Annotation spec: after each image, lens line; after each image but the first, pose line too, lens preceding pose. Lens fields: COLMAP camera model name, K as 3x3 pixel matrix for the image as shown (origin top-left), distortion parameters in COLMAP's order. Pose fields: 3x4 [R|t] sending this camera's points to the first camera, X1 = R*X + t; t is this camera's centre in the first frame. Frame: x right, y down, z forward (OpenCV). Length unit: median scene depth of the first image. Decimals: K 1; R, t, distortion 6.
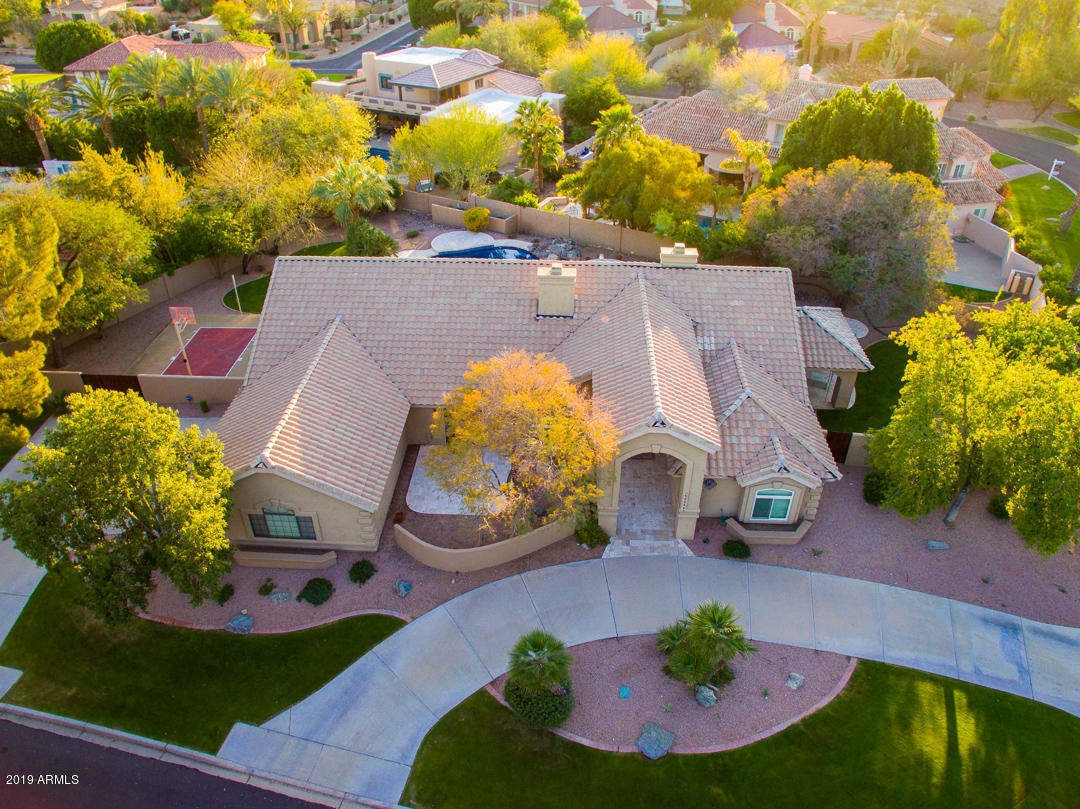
lens RADIAL K [[806.4, 0, 544.3], [0, 806.4, 414.9], [0, 0, 1]] dist [-0.085123, 0.049892]
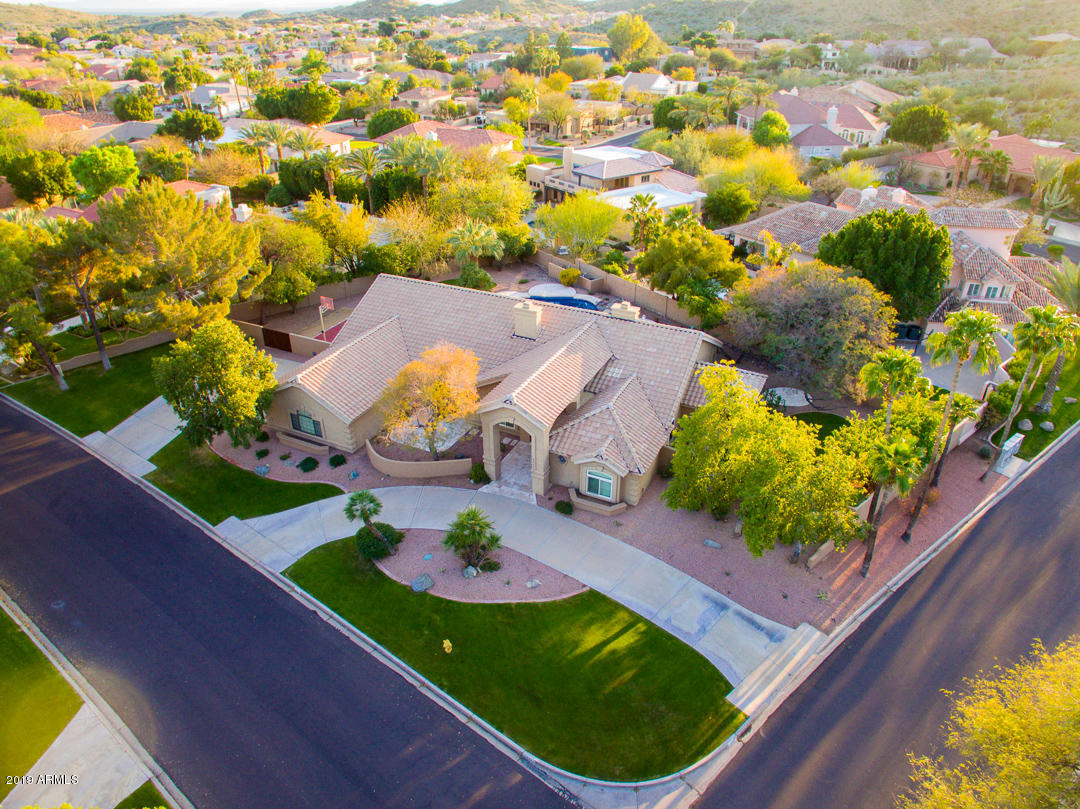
lens RADIAL K [[757.7, 0, 528.7], [0, 757.7, 402.9], [0, 0, 1]] dist [-0.104836, 0.087161]
pose [[0.913844, 0.191358, -0.358149, 0.520693], [-0.224424, 0.973064, -0.052729, 0.060375], [0.338412, 0.128563, 0.932174, -0.241049]]
